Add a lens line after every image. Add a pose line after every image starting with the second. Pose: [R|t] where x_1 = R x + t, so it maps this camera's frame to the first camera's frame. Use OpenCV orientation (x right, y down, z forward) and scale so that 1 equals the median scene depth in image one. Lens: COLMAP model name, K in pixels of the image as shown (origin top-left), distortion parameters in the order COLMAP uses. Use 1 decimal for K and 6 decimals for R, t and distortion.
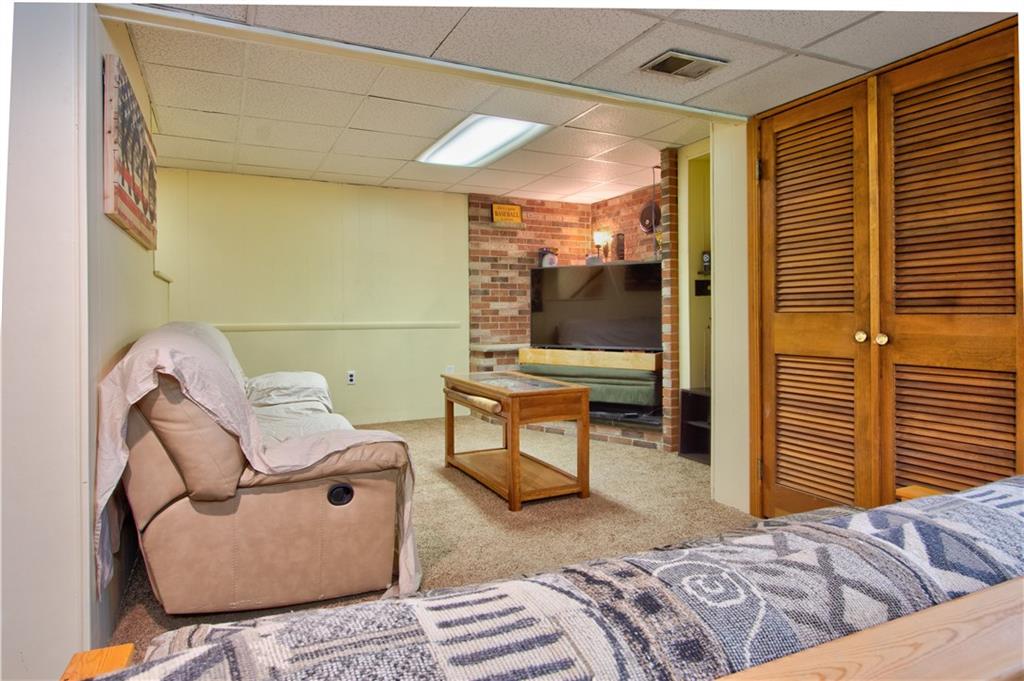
lens RADIAL K [[590.1, 0, 511.5], [0, 590.1, 336.6], [0, 0, 1]] dist [-0.004612, -0.001049]
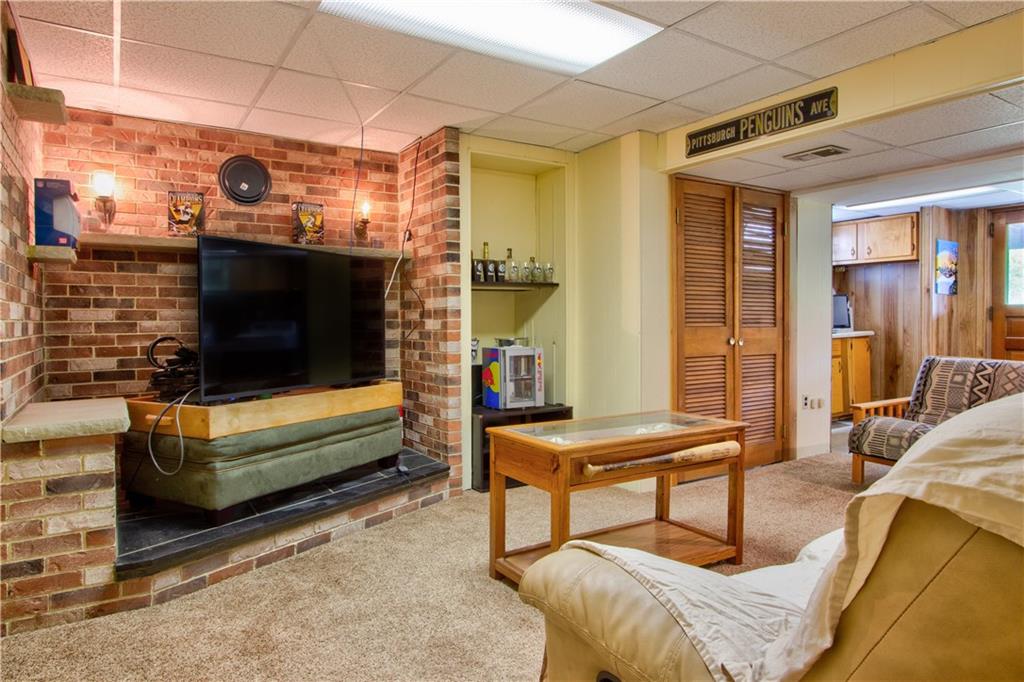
lens RADIAL K [[625.6, 0, 513.0], [0, 625.6, 327.1], [0, 0, 1]] dist [-0.016401, 0.001123]
pose [[-0.095884, -0.002502, 0.995389, -0.687365], [0.041844, 0.999103, 0.006542, -0.048303], [-0.994513, 0.042278, -0.095693, 1.134445]]
